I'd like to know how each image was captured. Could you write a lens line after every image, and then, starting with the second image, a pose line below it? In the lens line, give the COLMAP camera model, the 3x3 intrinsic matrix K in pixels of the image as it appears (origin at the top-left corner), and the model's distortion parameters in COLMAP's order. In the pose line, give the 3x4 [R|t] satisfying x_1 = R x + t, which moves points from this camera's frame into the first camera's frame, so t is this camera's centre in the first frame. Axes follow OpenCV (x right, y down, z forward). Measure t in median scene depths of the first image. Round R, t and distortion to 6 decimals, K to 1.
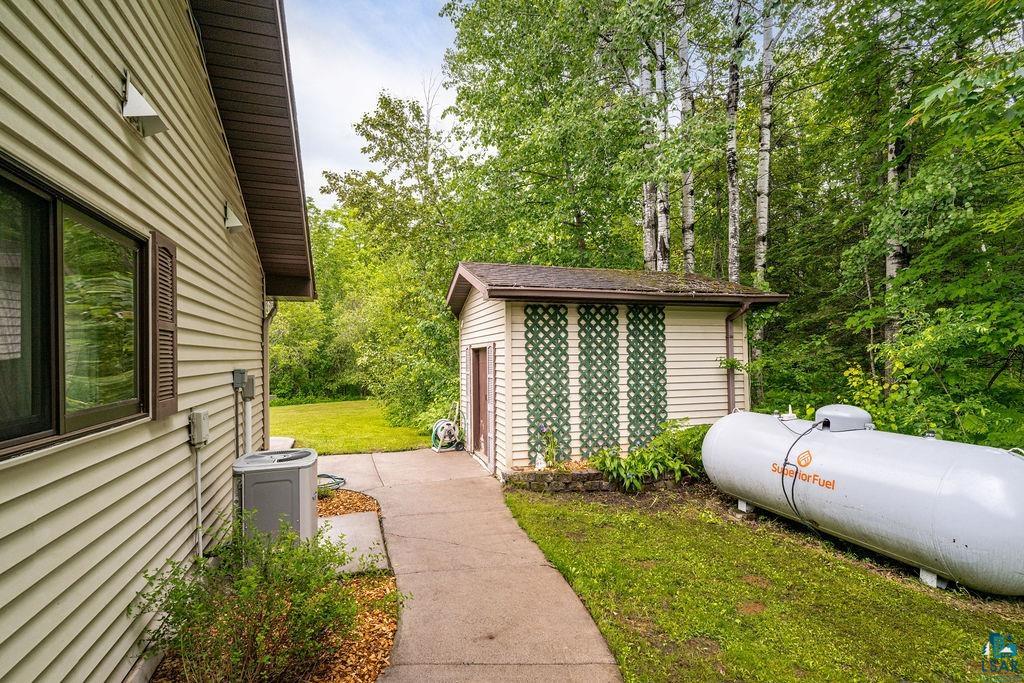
lens RADIAL K [[499.4, 0, 505.6], [0, 499.4, 343.3], [0, 0, 1]] dist [-0.000056, 0.000972]
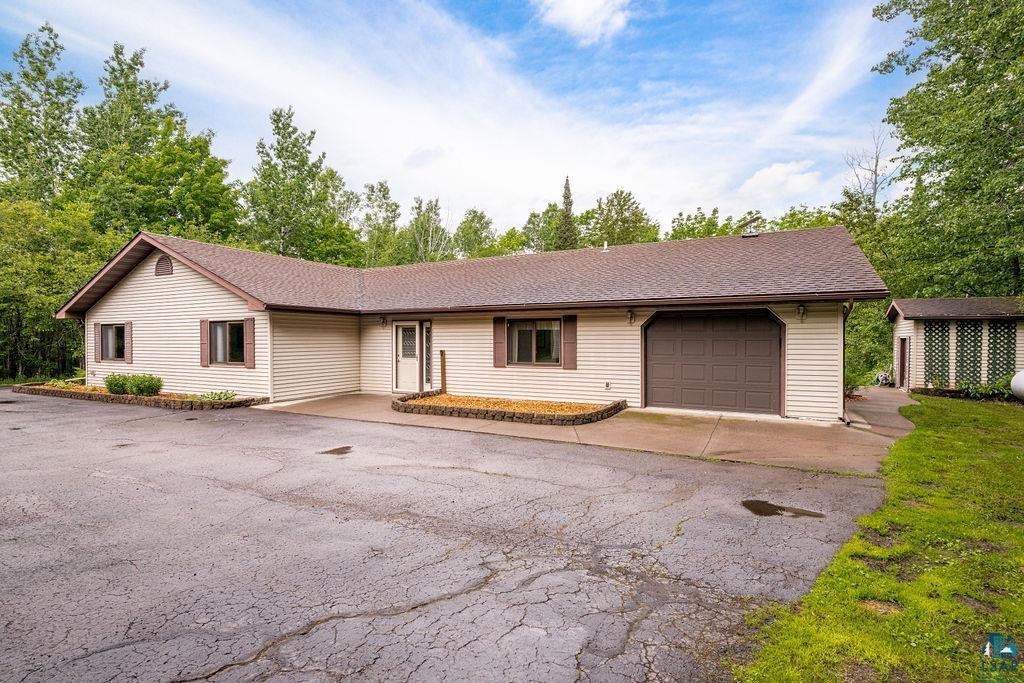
lens RADIAL K [[479.4, 0, 511.2], [0, 479.4, 341.7], [0, 0, 1]] dist [0.001723, 0.000720]
pose [[0.700736, 0.025375, -0.712969, 0.278199], [0.001299, 0.999320, 0.036843, -0.063360], [0.713420, -0.026743, 0.700226, -1.943028]]
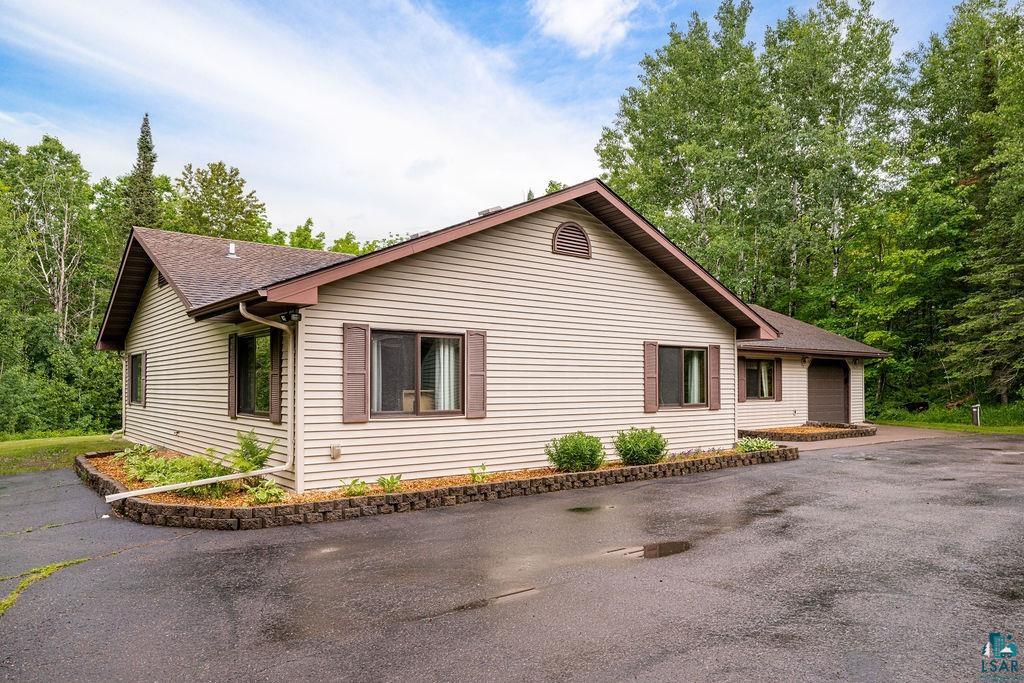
lens RADIAL K [[690.9, 0, 512.0], [0, 690.9, 366.2], [0, 0, 1]] dist [0.007758, -0.004168]
pose [[0.941006, 0.030554, 0.337008, -2.896848], [-0.026649, 0.999513, -0.016207, 0.021839], [-0.337339, 0.006270, 0.941362, -3.071674]]
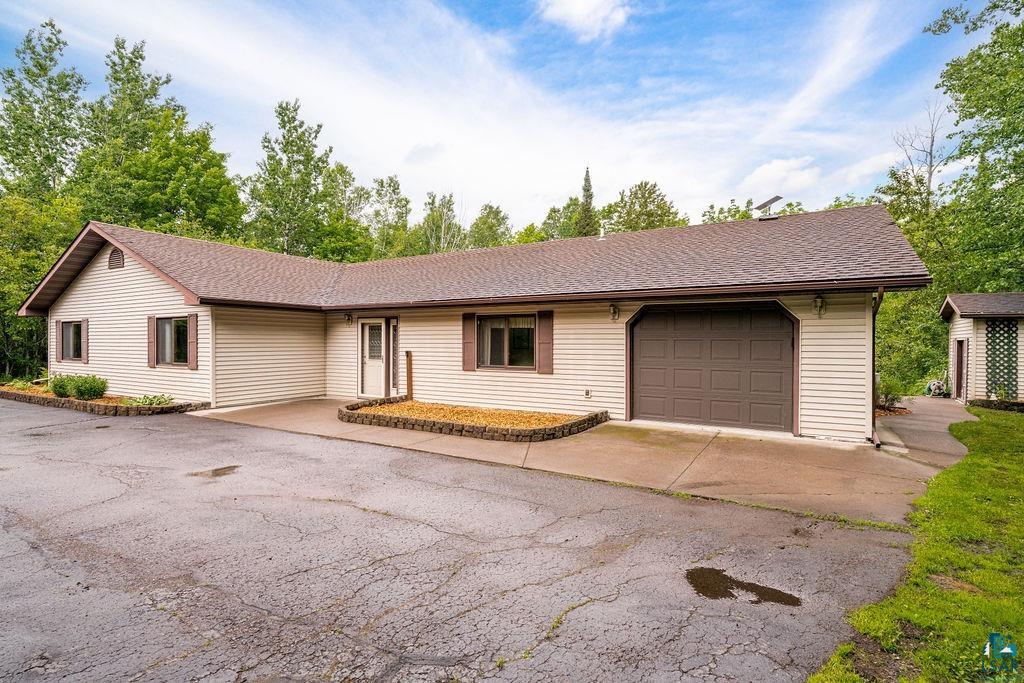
lens RADIAL K [[492.9, 0, 512.0], [0, 492.9, 341.5], [0, 0, 1]] dist [0.001031, 0.001114]
pose [[0.655409, 0.024160, -0.754888, 0.273949], [-0.001164, 0.999519, 0.030979, -0.046984], [0.755274, -0.019425, 0.655122, -1.663051]]
